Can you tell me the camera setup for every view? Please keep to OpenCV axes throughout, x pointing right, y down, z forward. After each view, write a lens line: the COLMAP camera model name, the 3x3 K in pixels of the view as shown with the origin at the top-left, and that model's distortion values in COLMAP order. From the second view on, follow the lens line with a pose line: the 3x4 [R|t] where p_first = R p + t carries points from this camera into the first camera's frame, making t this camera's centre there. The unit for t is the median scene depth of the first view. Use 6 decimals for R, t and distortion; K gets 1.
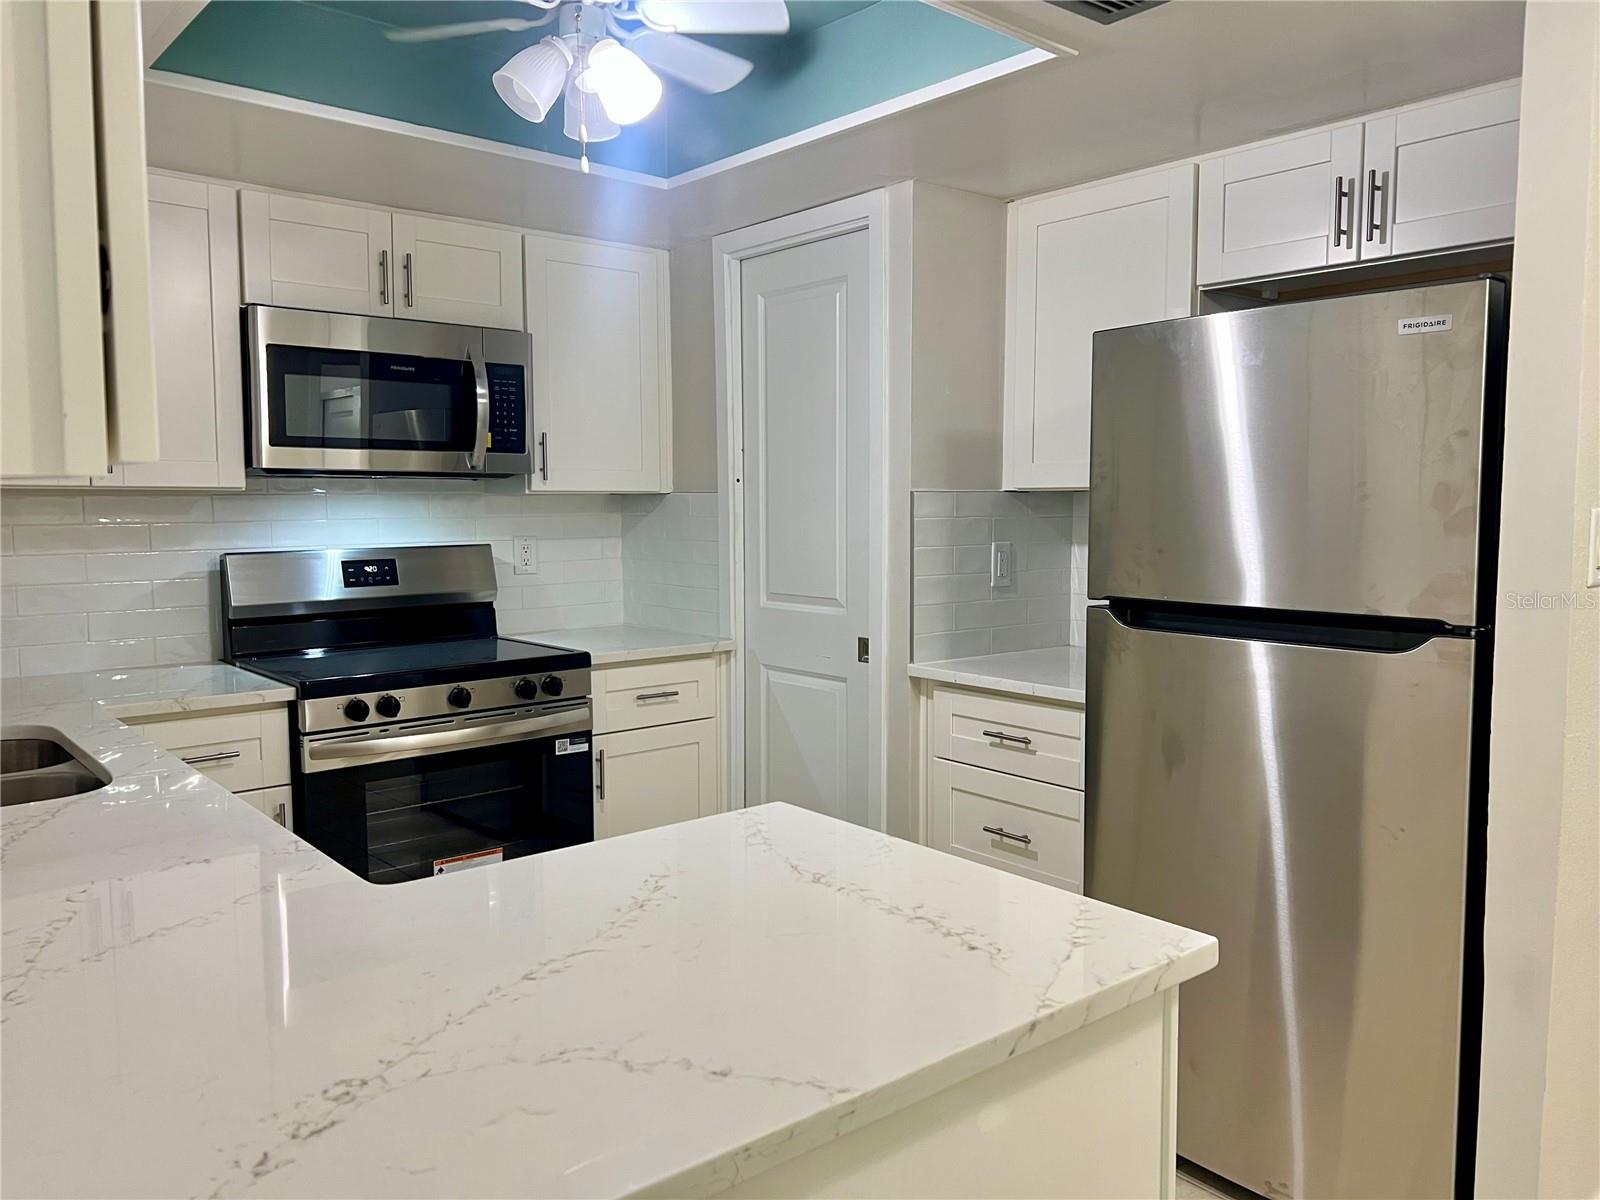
lens RADIAL K [[1215.6, 0, 817.0], [0, 1215.6, 587.7], [0, 0, 1]] dist [0.065002, -0.075485]
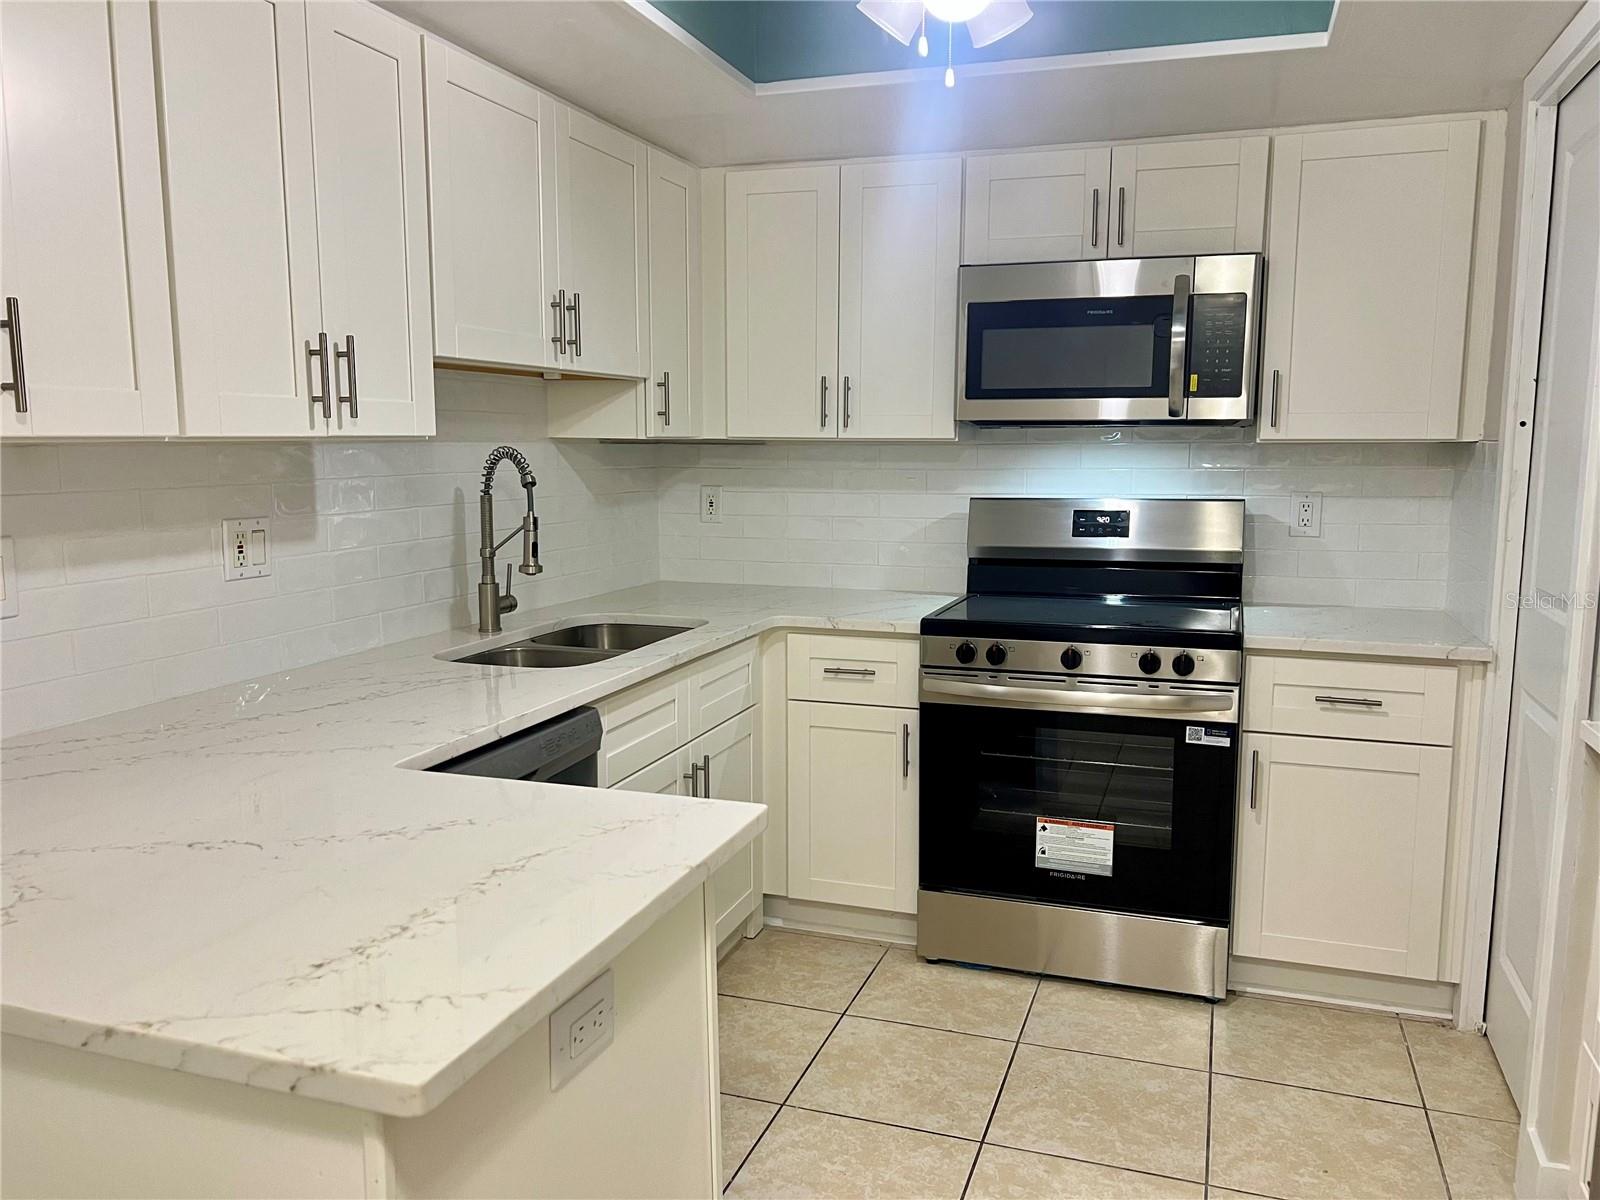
lens RADIAL K [[1215.4, 0, 807.8], [0, 1215.4, 602.7], [0, 0, 1]] dist [0.053898, -0.058482]
pose [[0.508127, 0.118573, -0.853081, 0.397626], [-0.067148, 0.992917, 0.098014, -0.032046], [0.858661, 0.007479, 0.512490, 0.318980]]
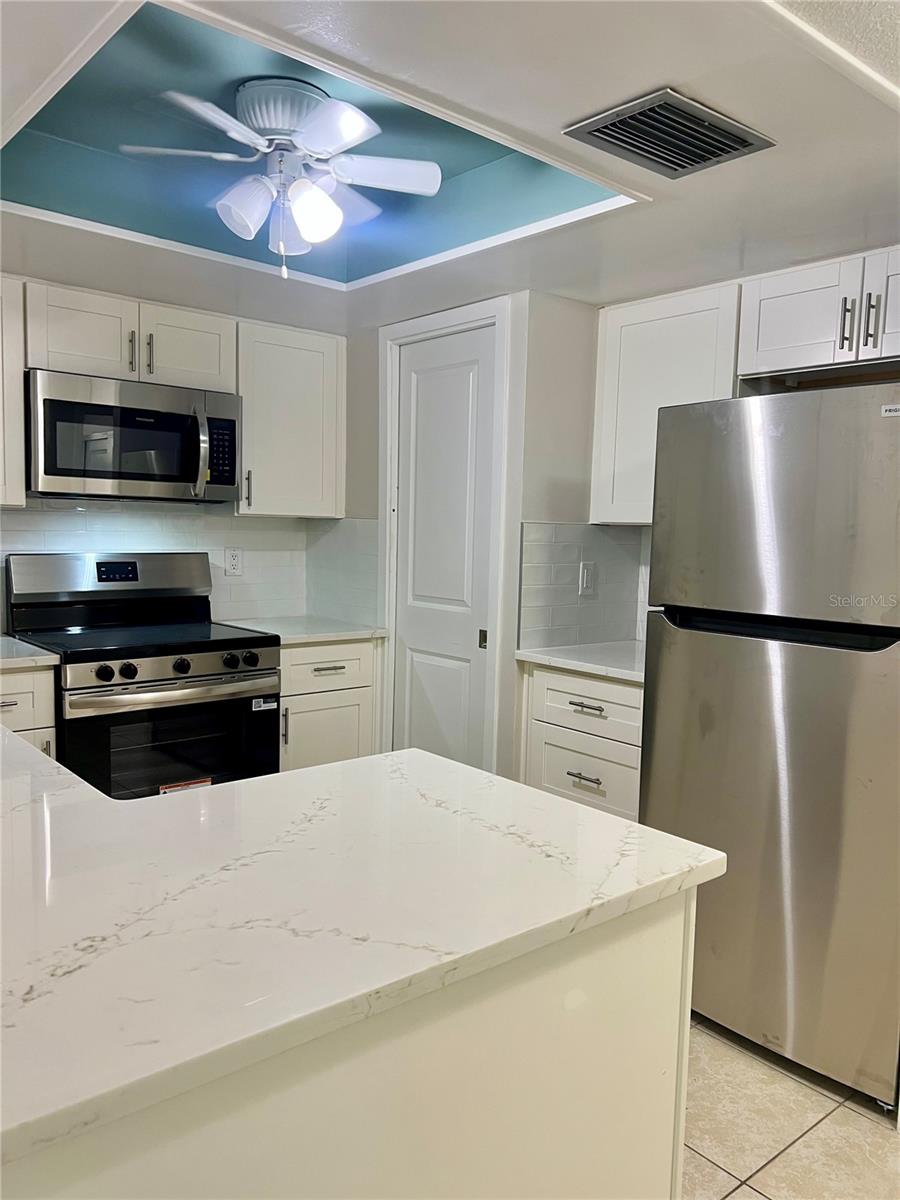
lens RADIAL K [[911.7, 0, 458.9], [0, 911.7, 606.6], [0, 0, 1]] dist [0.065002, -0.075485]
pose [[0.999606, 0.027399, 0.006123, 0.004533], [-0.027493, 0.999497, 0.015827, 0.000025], [-0.005687, -0.015989, 0.999856, -0.010588]]
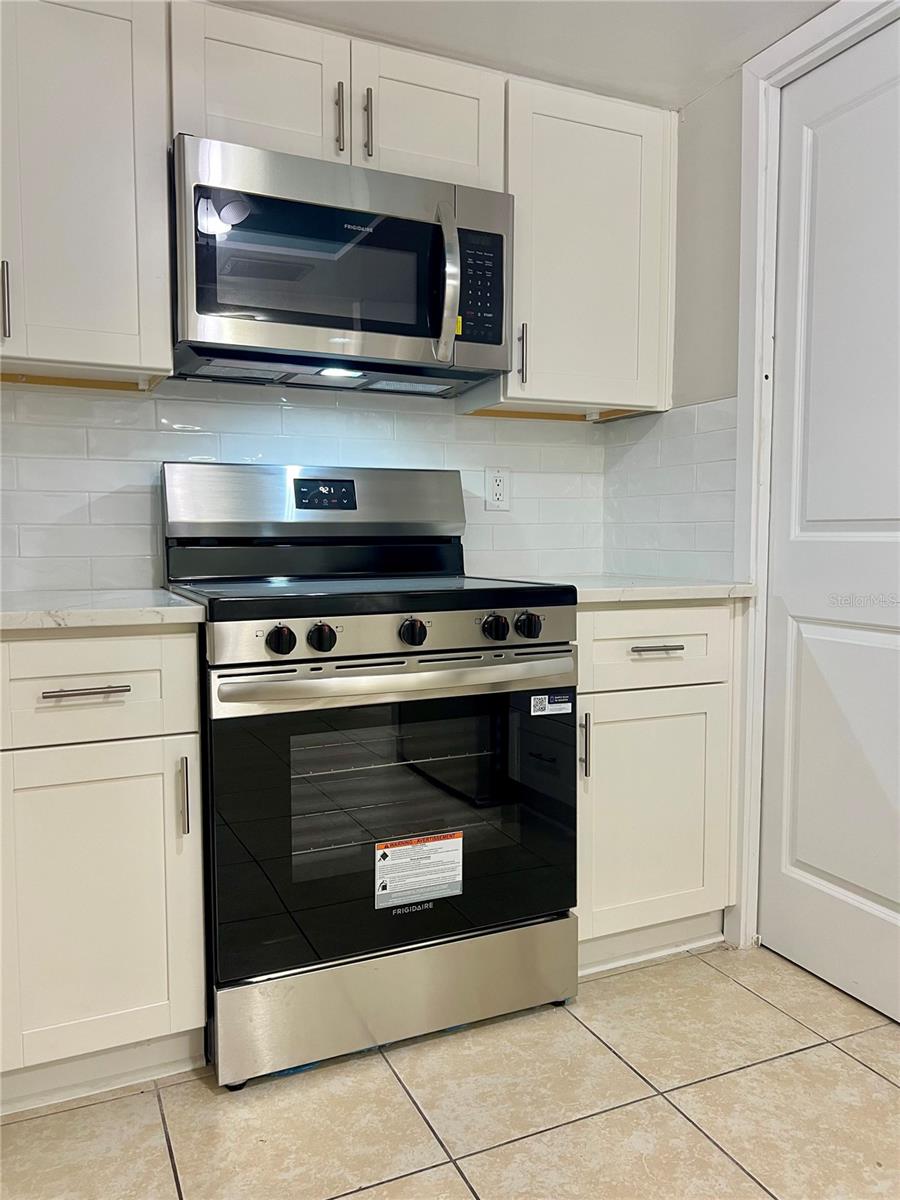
lens RADIAL K [[900.3, 0, 461.3], [0, 900.3, 603.1], [0, 0, 1]] dist [0.119067, -0.192128]
pose [[0.963343, 0.024019, -0.267194, -0.107511], [-0.023283, 0.999711, 0.005923, 0.064774], [0.267259, 0.000515, 0.963625, 0.445041]]
